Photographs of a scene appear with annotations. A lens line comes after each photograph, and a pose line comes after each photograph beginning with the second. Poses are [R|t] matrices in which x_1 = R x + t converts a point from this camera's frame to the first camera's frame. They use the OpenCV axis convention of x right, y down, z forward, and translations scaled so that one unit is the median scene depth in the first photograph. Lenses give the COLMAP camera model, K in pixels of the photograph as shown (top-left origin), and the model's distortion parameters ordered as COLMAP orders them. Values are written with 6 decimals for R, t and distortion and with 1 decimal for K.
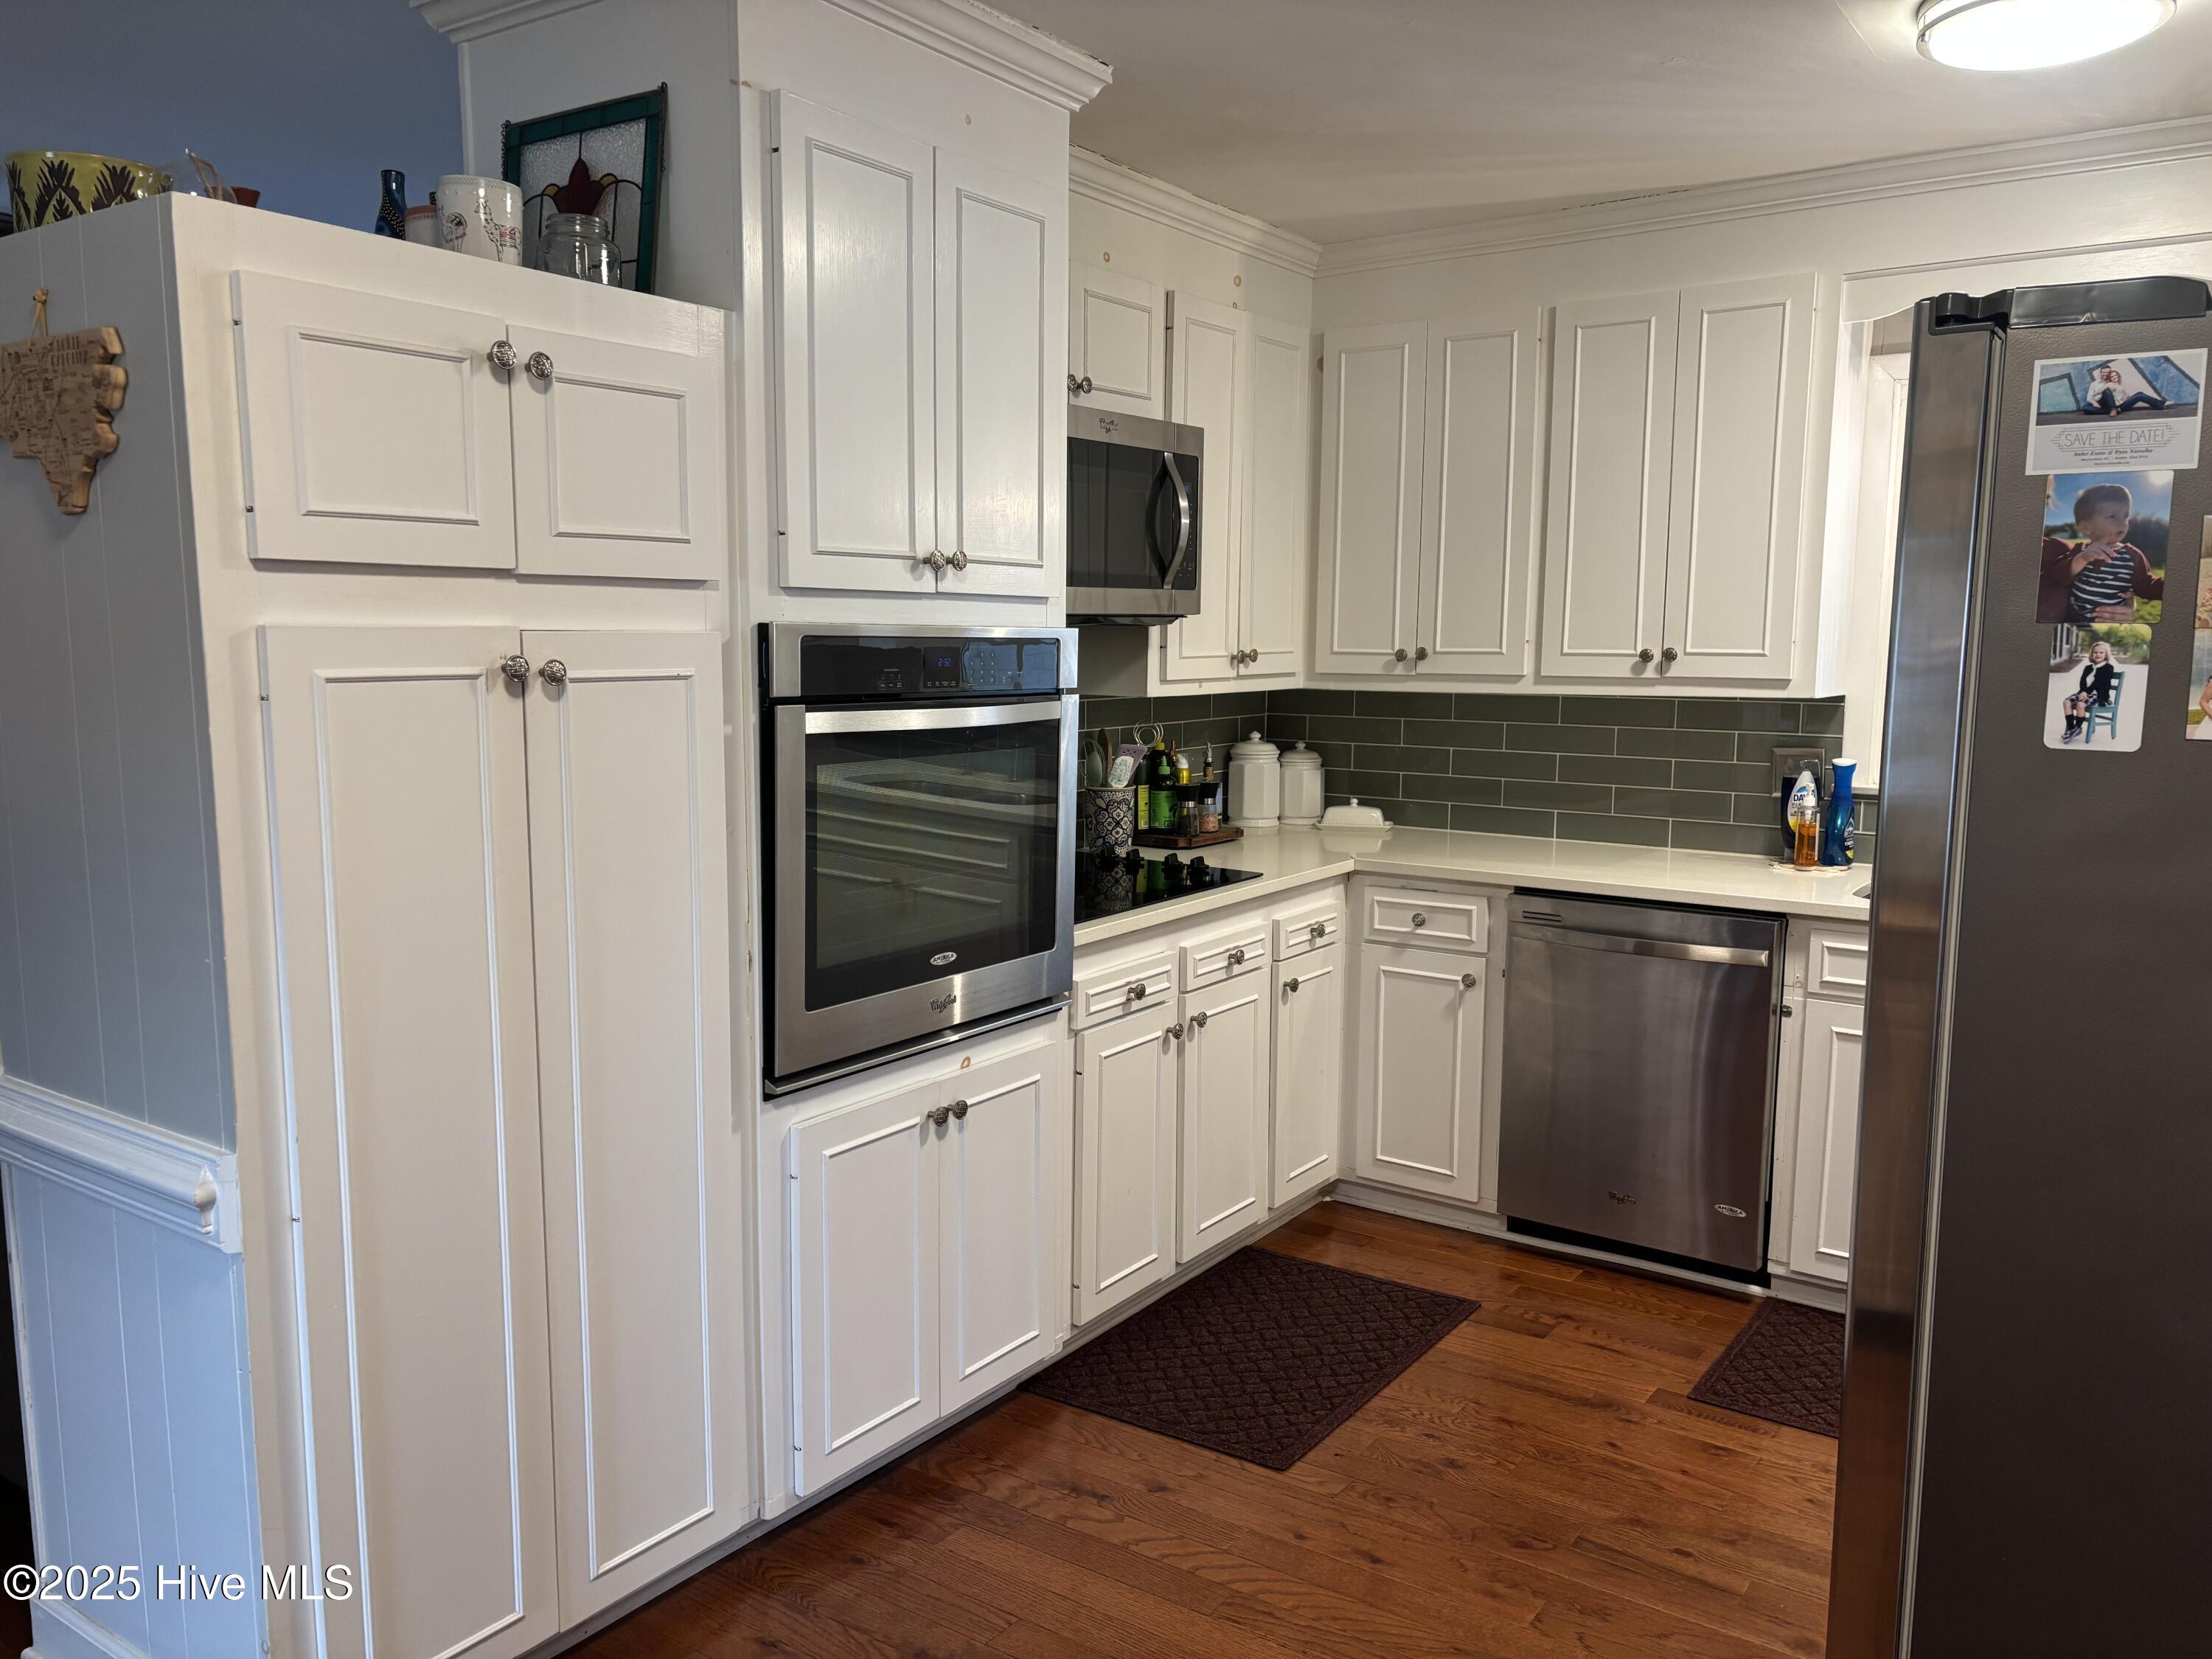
lens RADIAL K [[1668.0, 0, 1113.6], [0, 1668.0, 838.0], [0, 0, 1]] dist [0.052118, -0.054499]
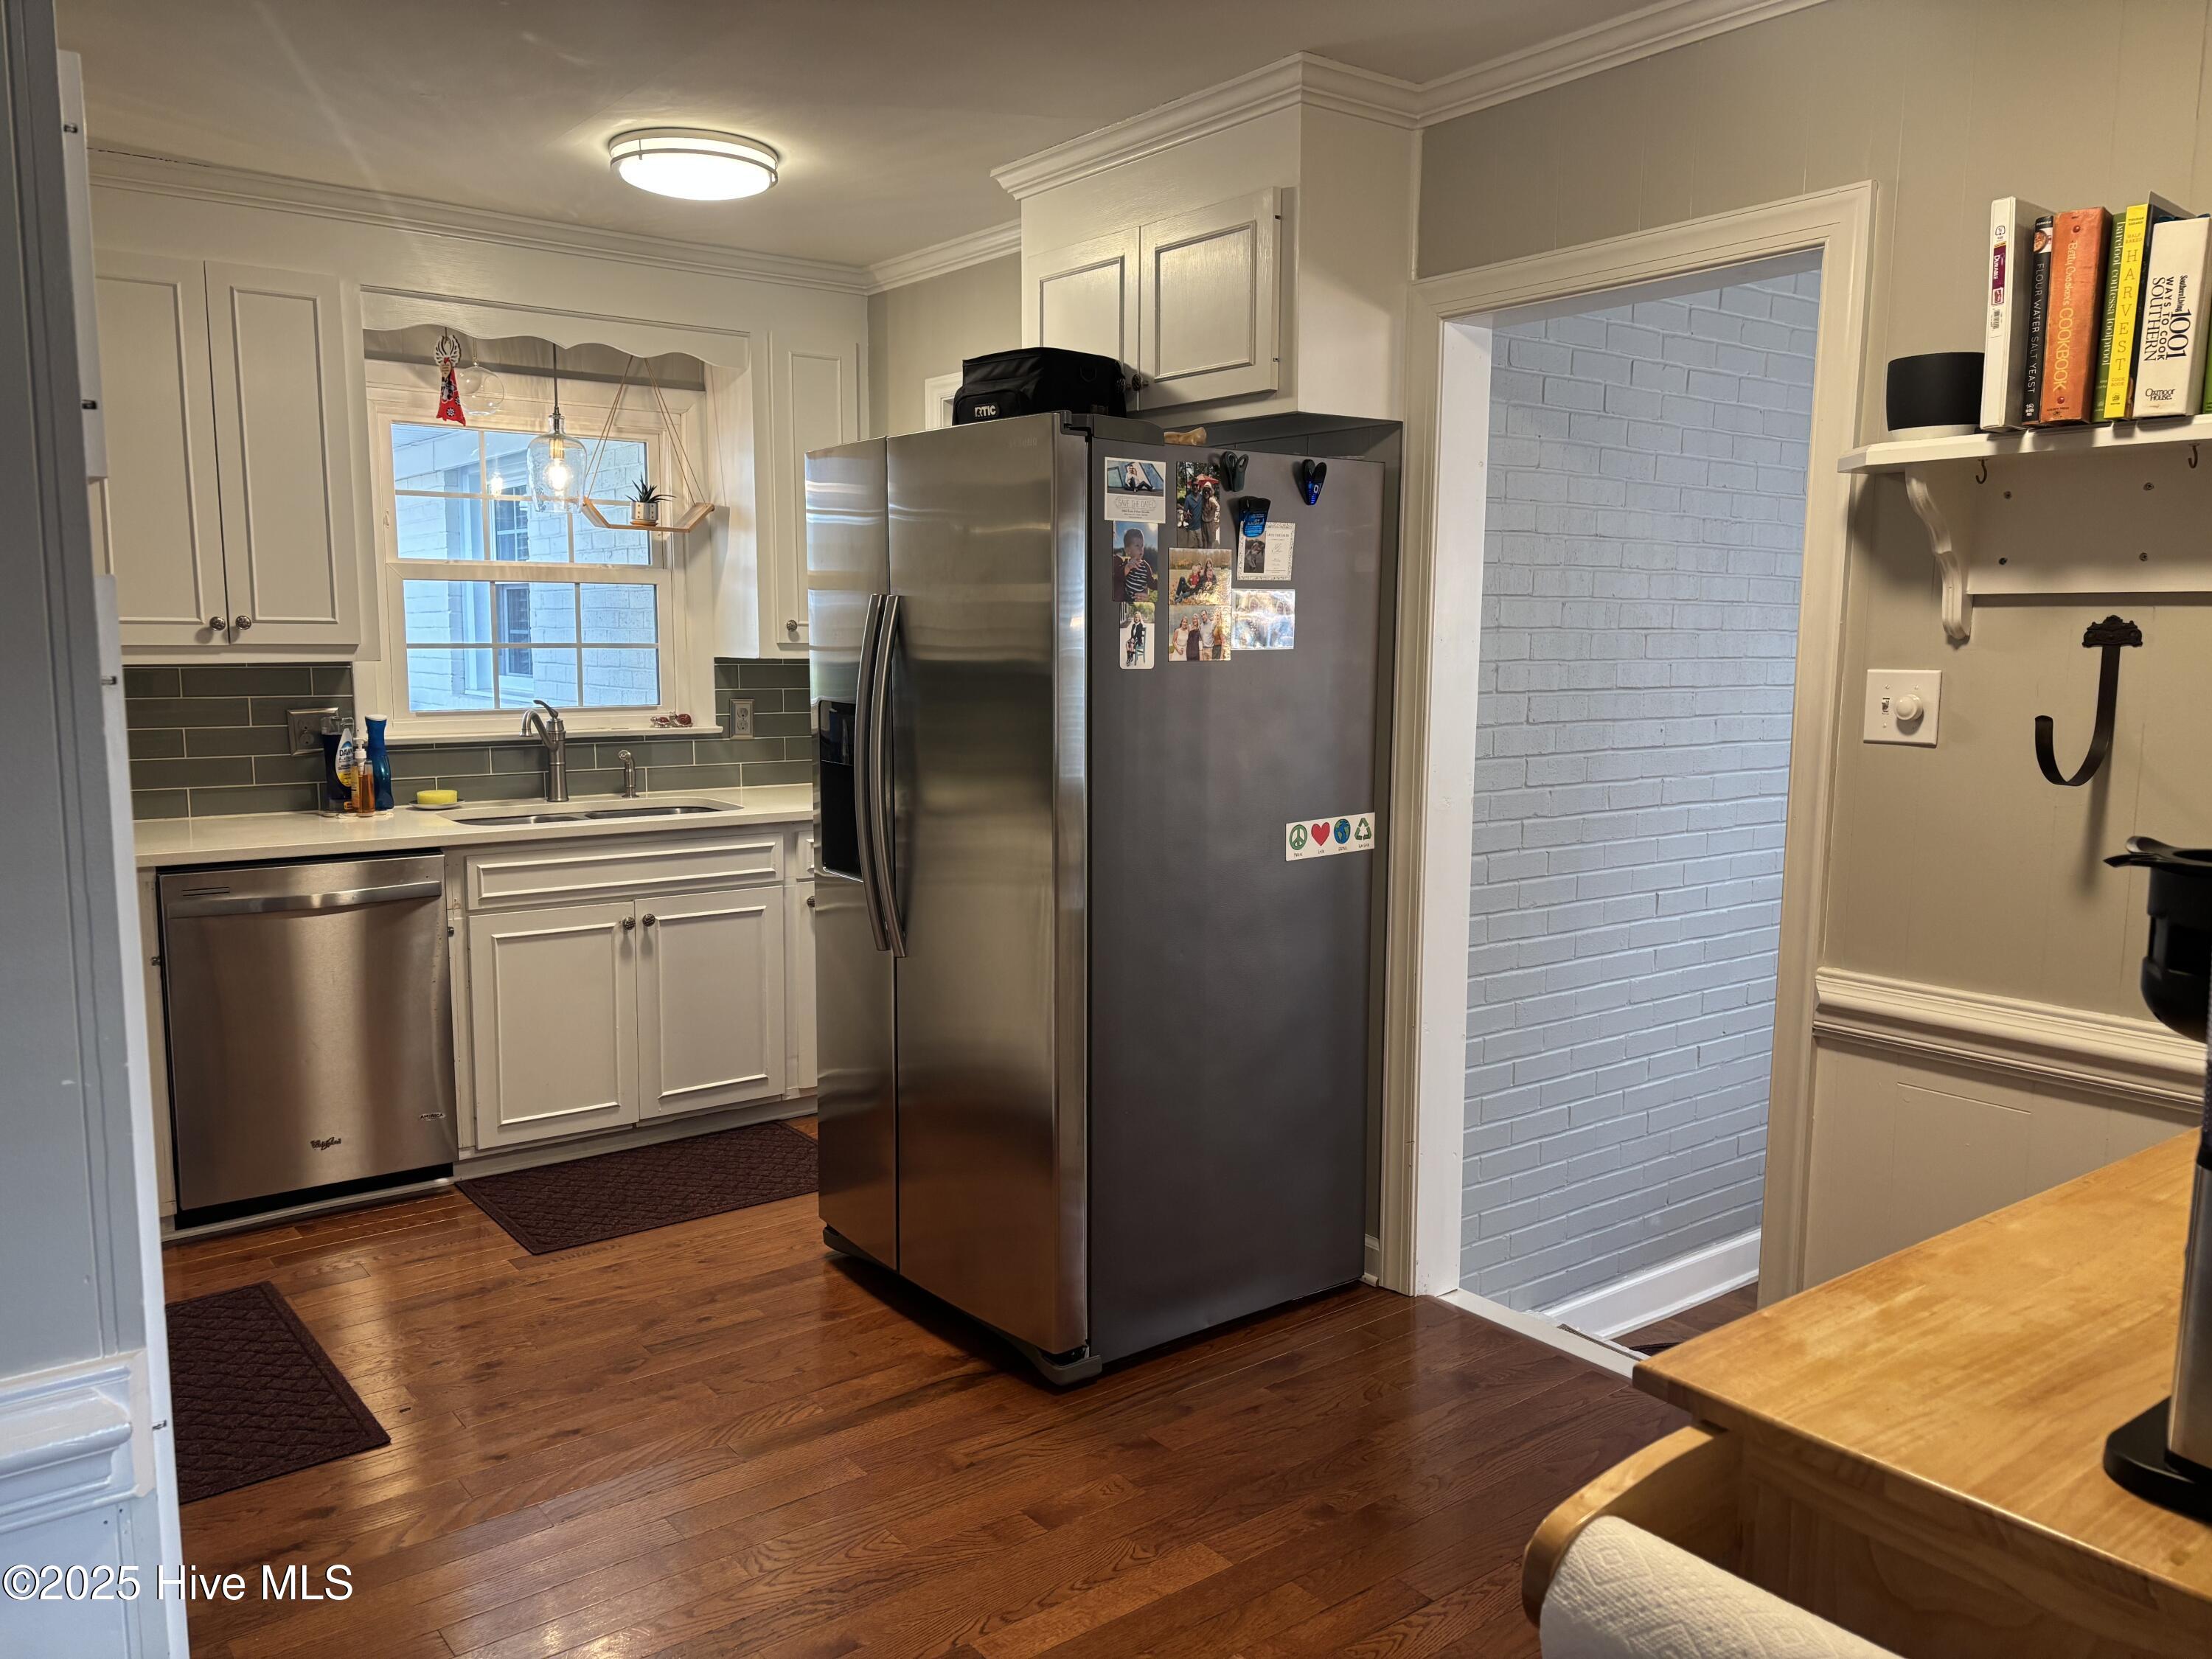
lens RADIAL K [[1668.0, 0, 1111.2], [0, 1668.0, 831.3], [0, 0, 1]] dist [0.052118, -0.054499]
pose [[0.300379, -0.122091, 0.945974, -0.755074], [0.110552, 0.989546, 0.092610, -0.030067], [-0.947392, 0.076761, 0.310736, 0.285596]]
